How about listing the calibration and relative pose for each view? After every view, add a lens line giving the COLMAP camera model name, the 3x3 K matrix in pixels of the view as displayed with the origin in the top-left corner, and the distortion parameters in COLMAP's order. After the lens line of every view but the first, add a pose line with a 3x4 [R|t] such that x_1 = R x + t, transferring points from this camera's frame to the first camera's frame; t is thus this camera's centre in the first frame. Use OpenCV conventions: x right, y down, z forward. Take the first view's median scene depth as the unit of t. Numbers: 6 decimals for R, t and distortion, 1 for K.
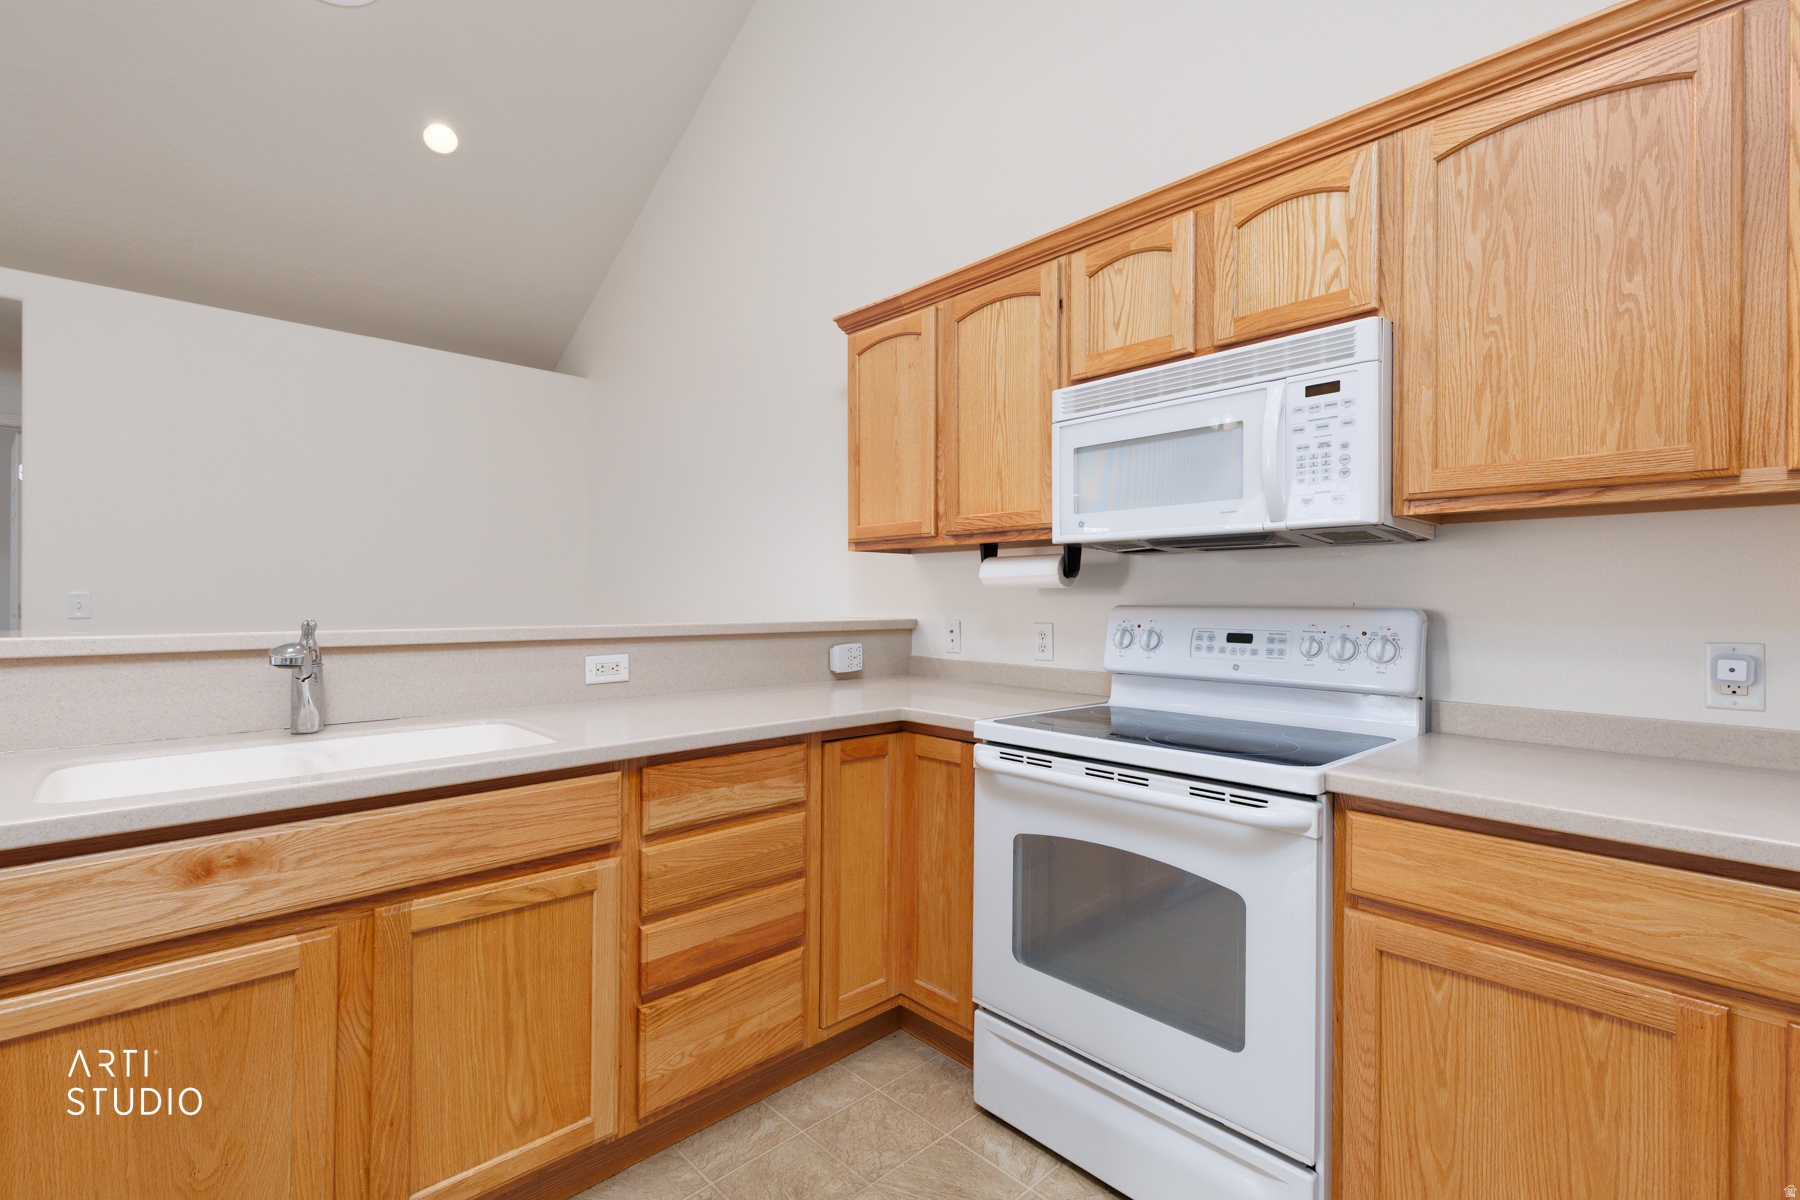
lens RADIAL K [[803.8, 0, 906.9], [0, 803.8, 597.1], [0, 0, 1]] dist [0.001040, 0.000268]
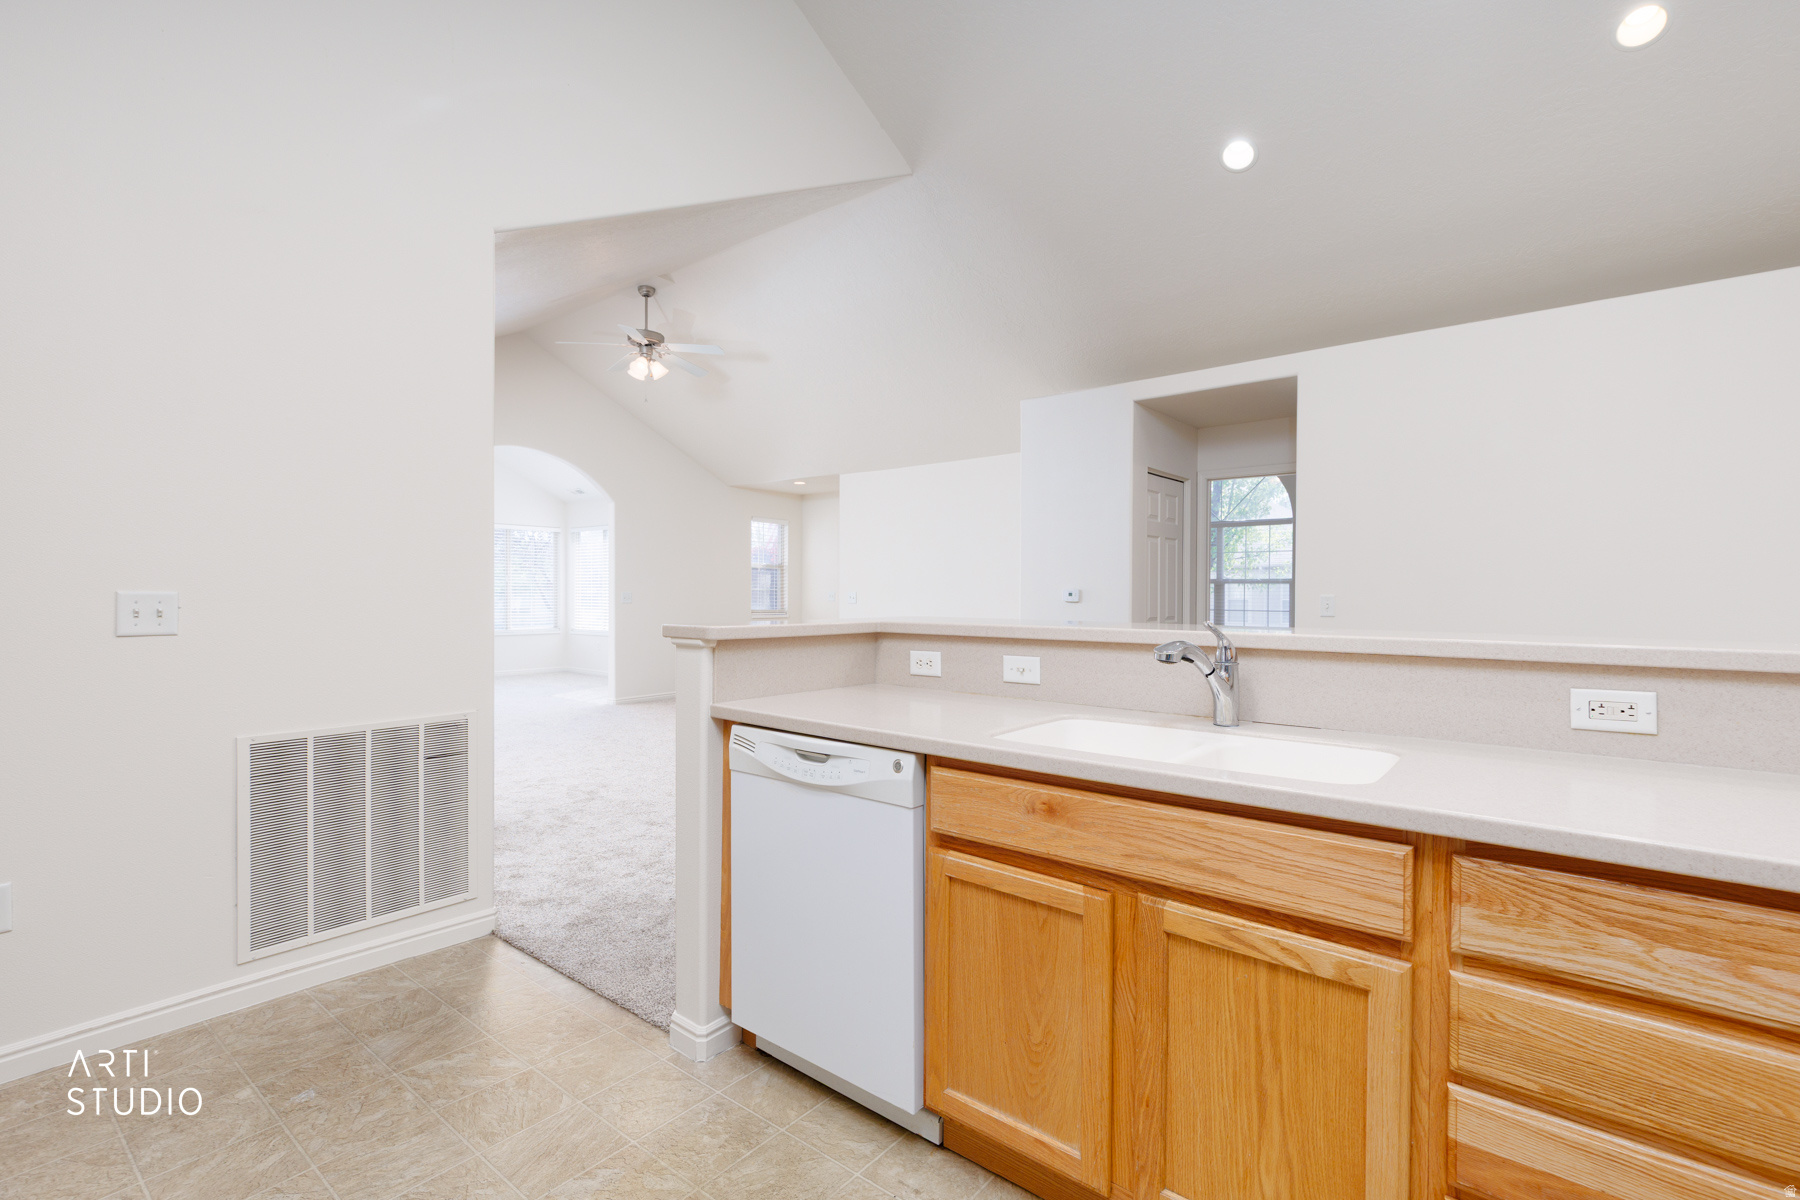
lens RADIAL K [[805.2, 0, 917.9], [0, 805.2, 601.0], [0, 0, 1]] dist [0.000326, 0.000111]
pose [[0.134301, 0.005898, -0.990923, 0.286516], [-0.004917, 0.999974, 0.005285, -0.003194], [0.990928, 0.004163, 0.134327, 0.455074]]
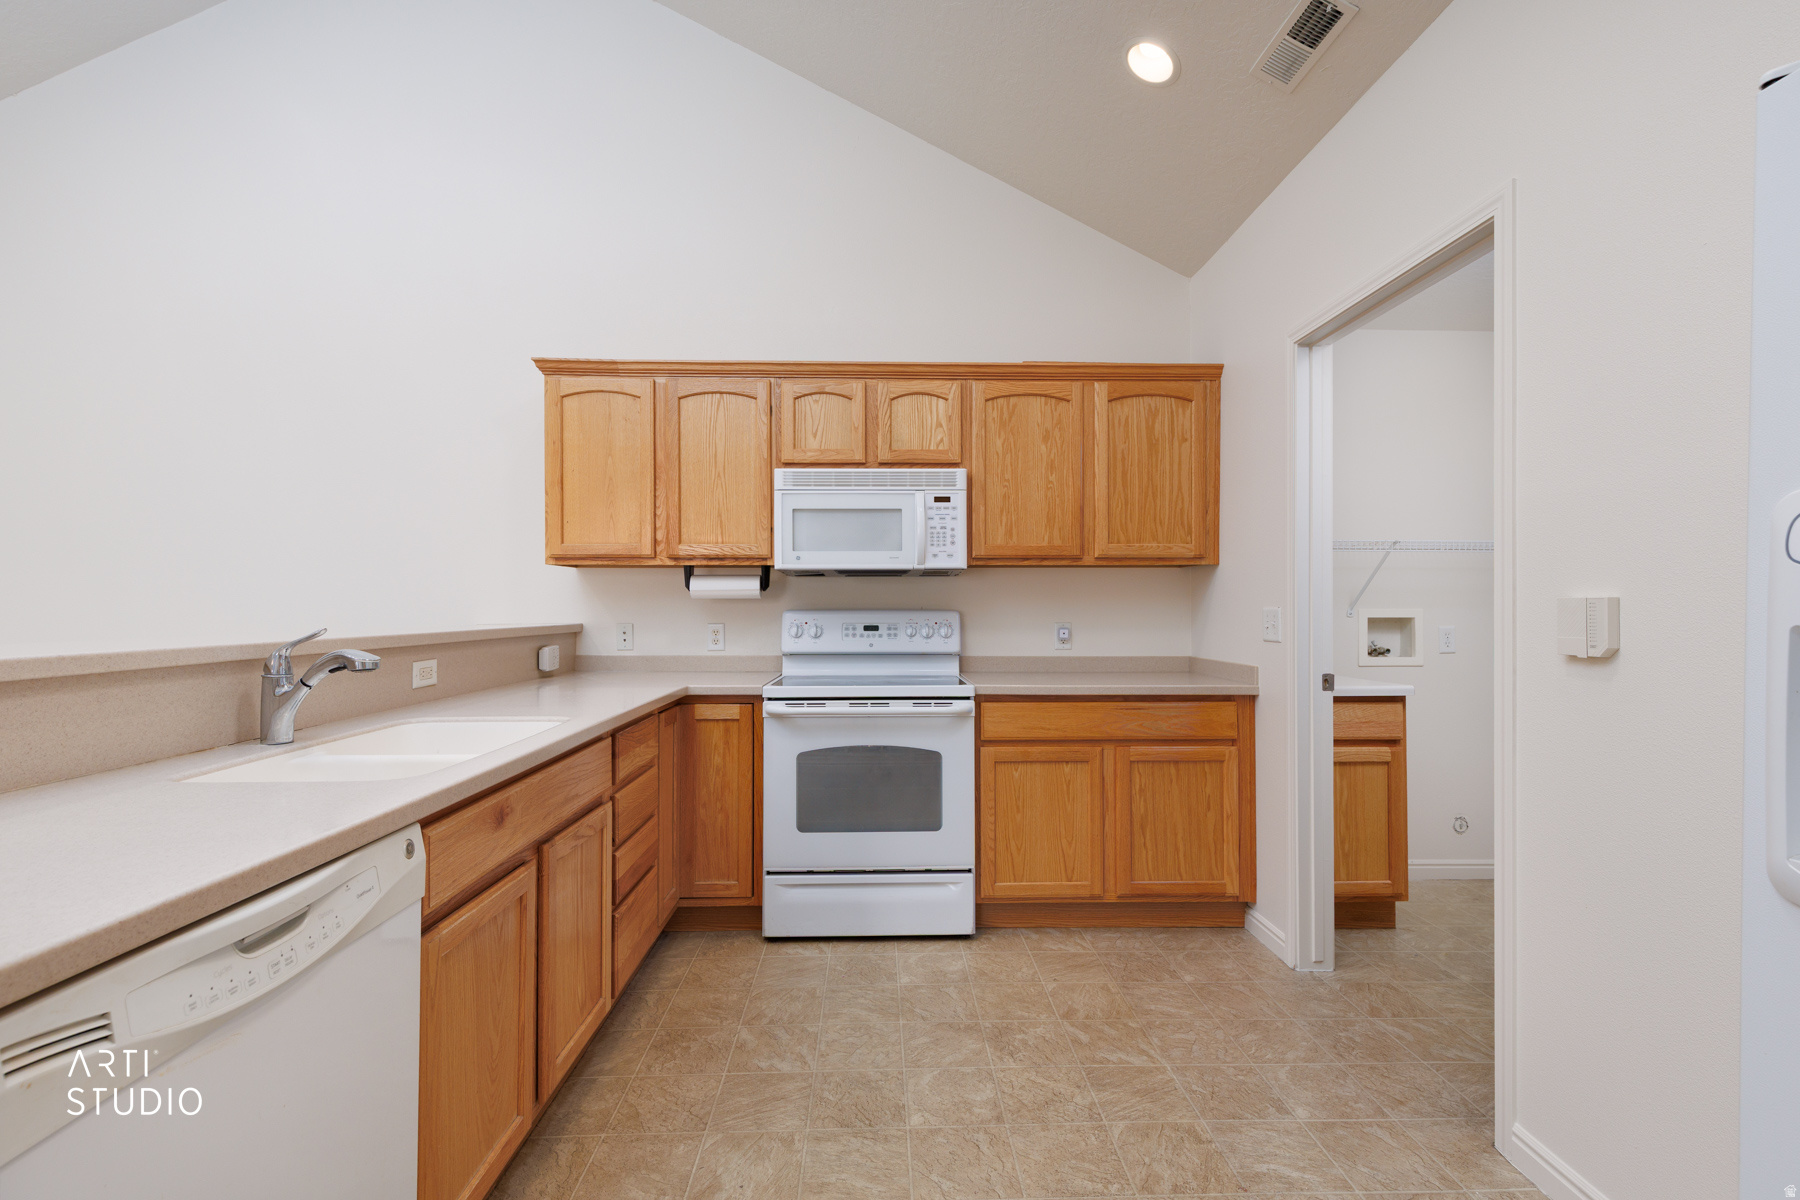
lens RADIAL K [[803.8, 0, 906.9], [0, 803.8, 597.1], [0, 0, 1]] dist [0.001040, 0.000268]
pose [[0.666818, 0.003958, 0.745210, -0.997647], [0.001439, 0.999977, -0.006599, -0.004805], [-0.745219, 0.005472, 0.666797, -0.250501]]
